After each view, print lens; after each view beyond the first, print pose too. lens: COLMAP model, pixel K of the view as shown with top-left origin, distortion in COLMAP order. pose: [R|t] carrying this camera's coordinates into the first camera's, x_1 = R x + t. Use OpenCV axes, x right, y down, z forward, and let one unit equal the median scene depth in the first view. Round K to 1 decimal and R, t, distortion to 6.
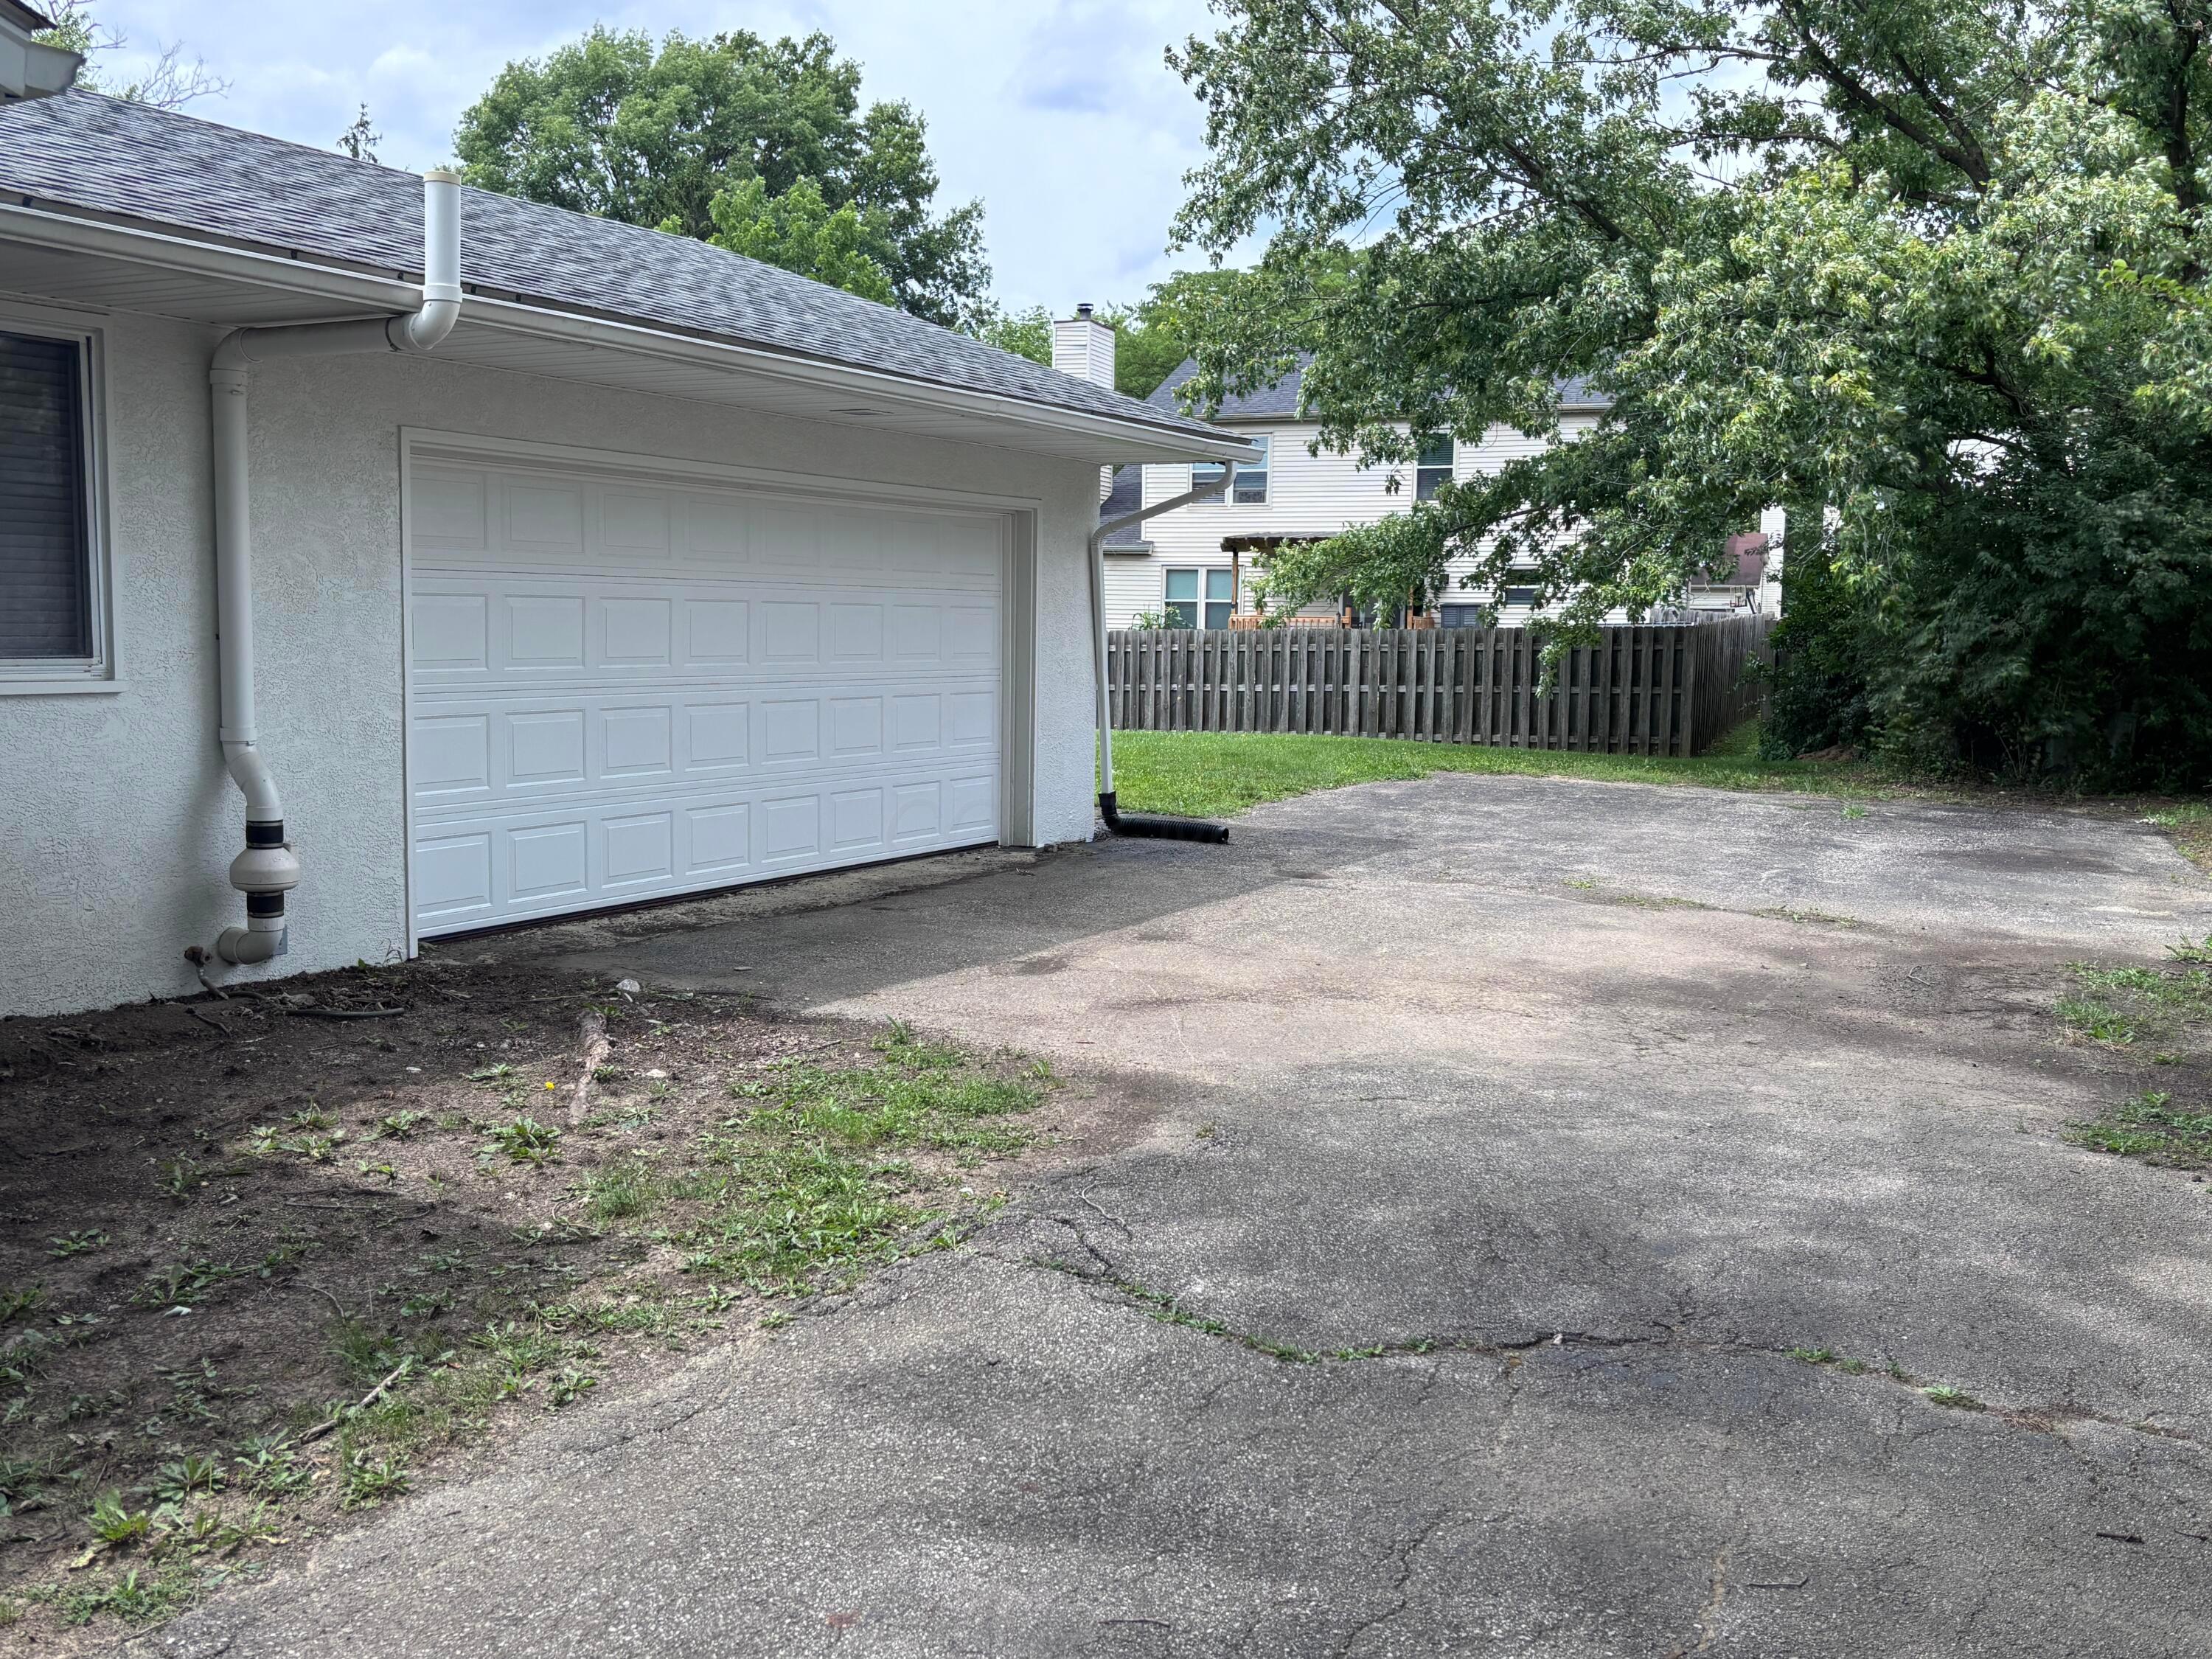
lens RADIAL K [[2012.2, 0, 1106.0], [0, 2012.2, 829.5], [0, 0, 1]] dist [-0.002349, -0.001232]
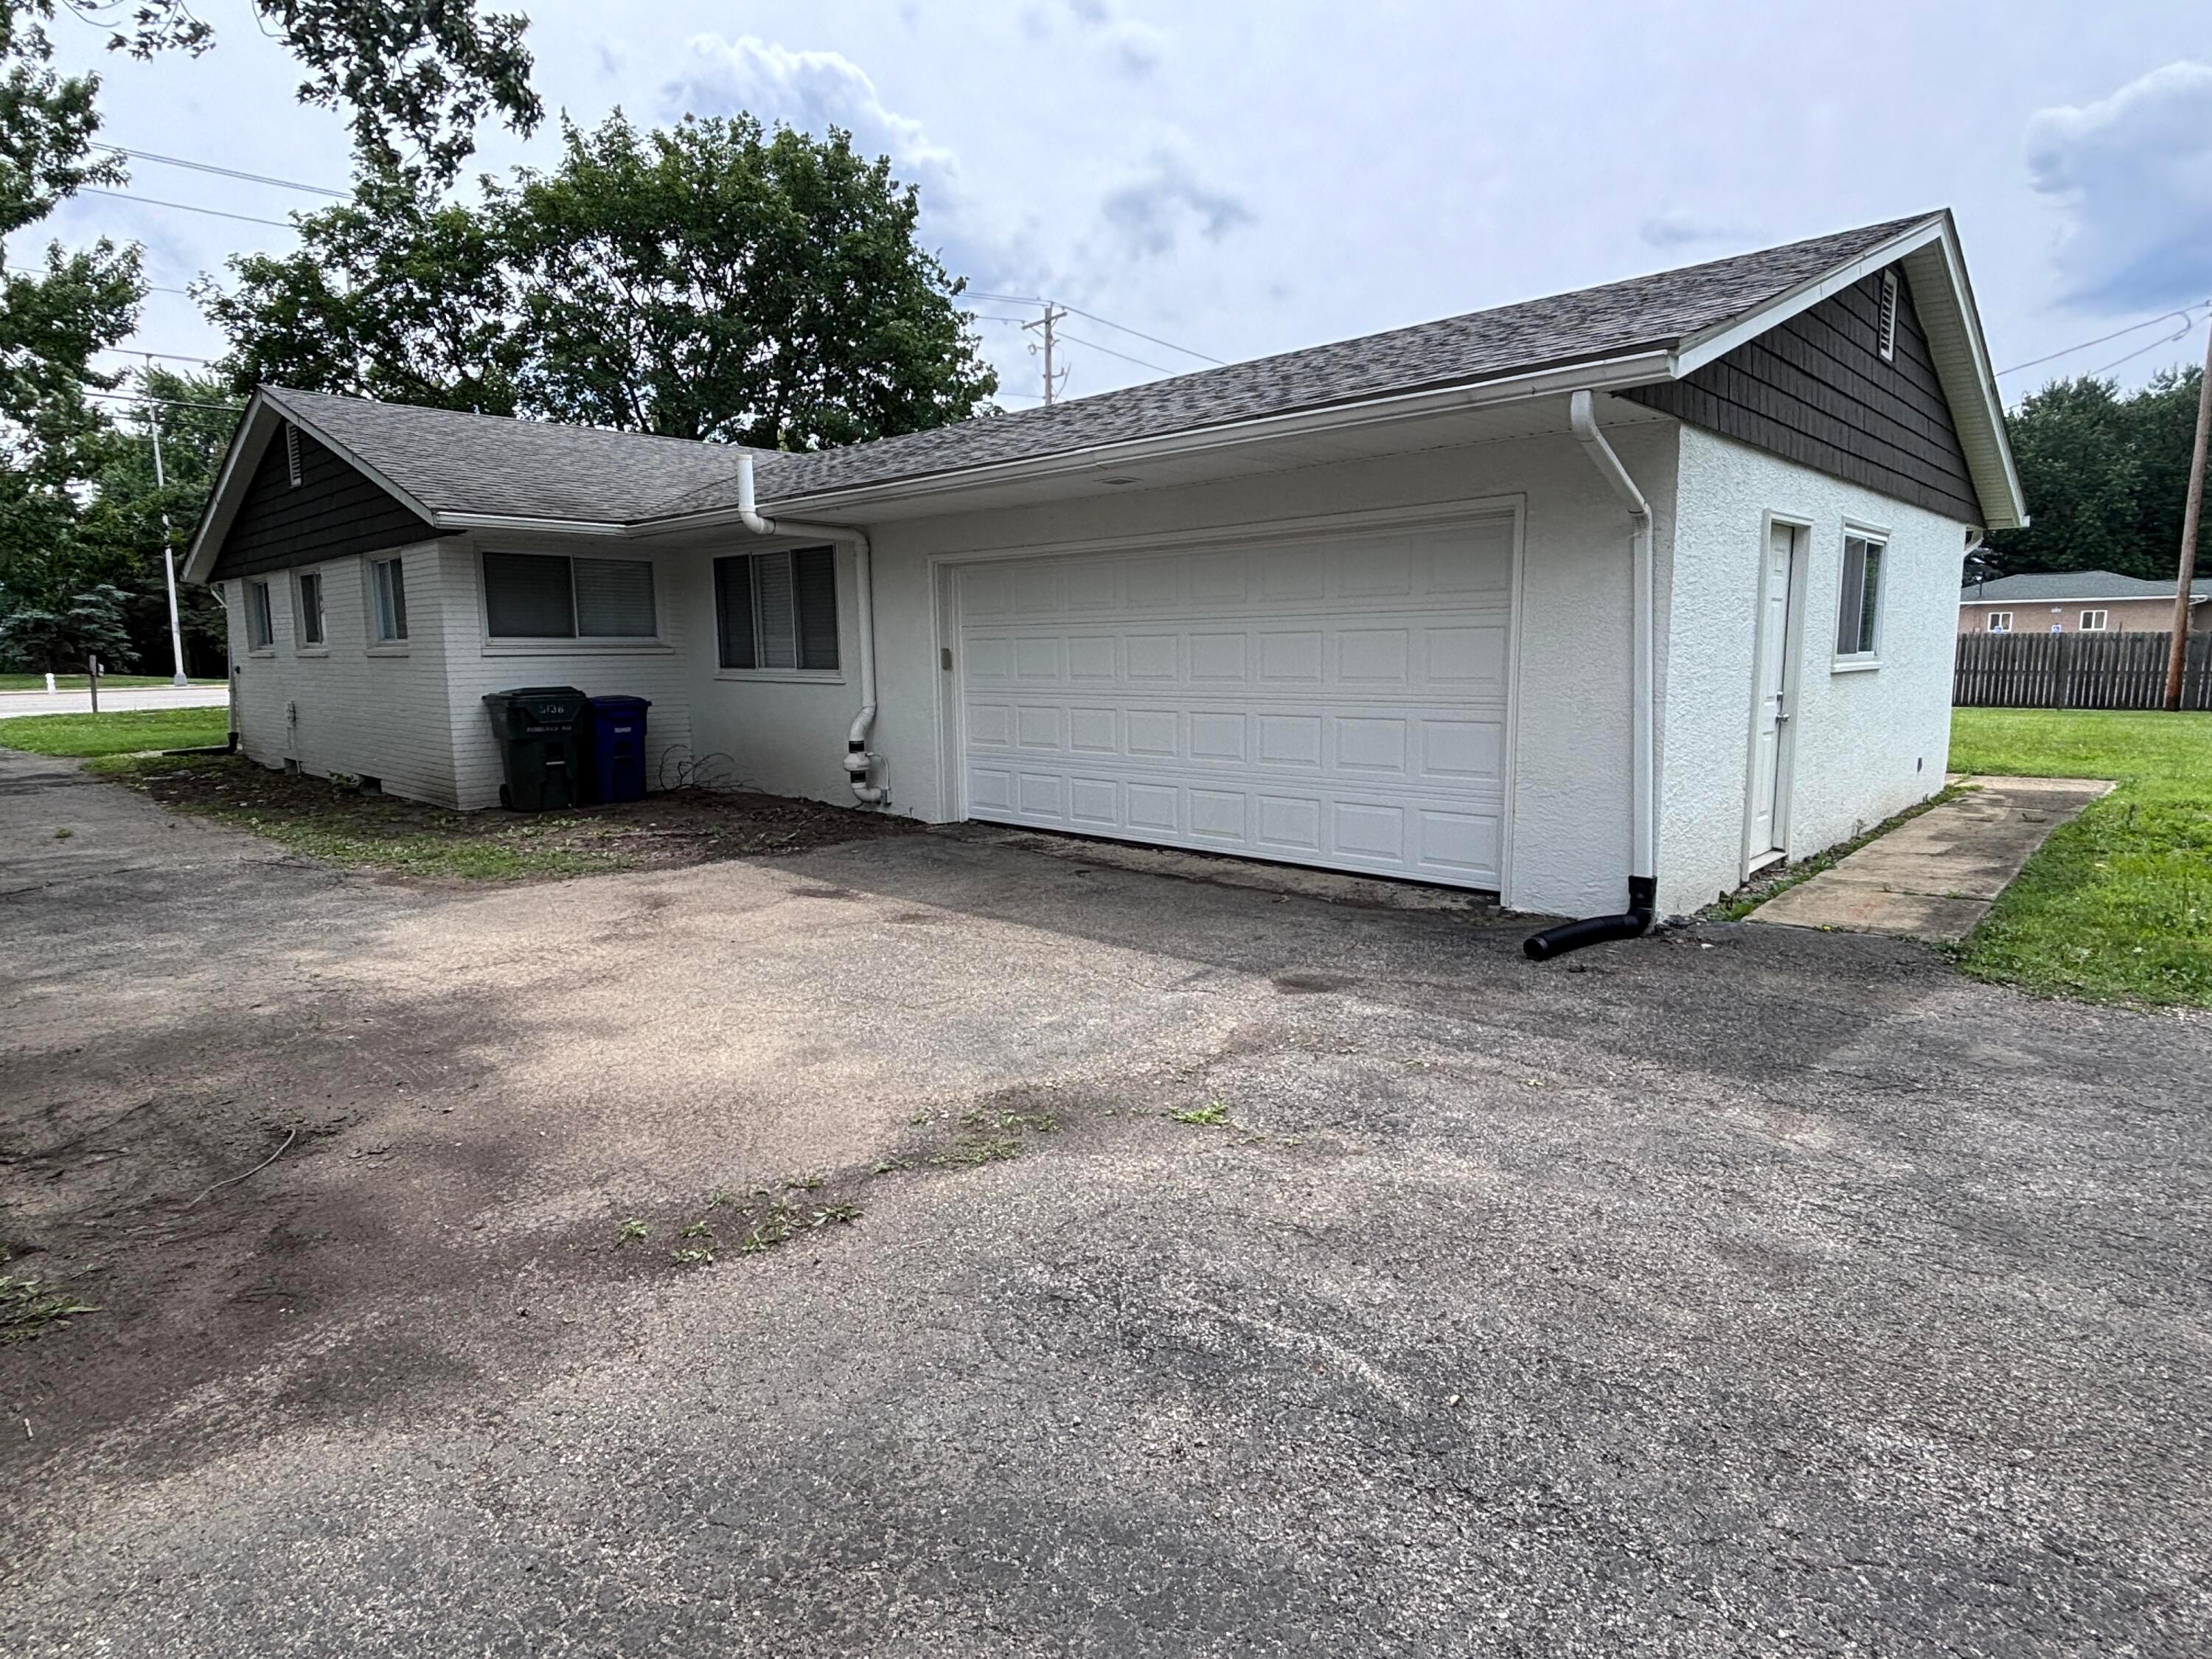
lens RADIAL K [[1197.4, 0, 1106.0], [0, 1197.4, 829.5], [0, 0, 1]] dist [0.000381, 0.000005]
pose [[-0.262507, 0.130379, -0.956081, 0.585920], [-0.095007, 0.982523, 0.160071, -0.106274], [0.960241, 0.132855, -0.245532, 1.135036]]
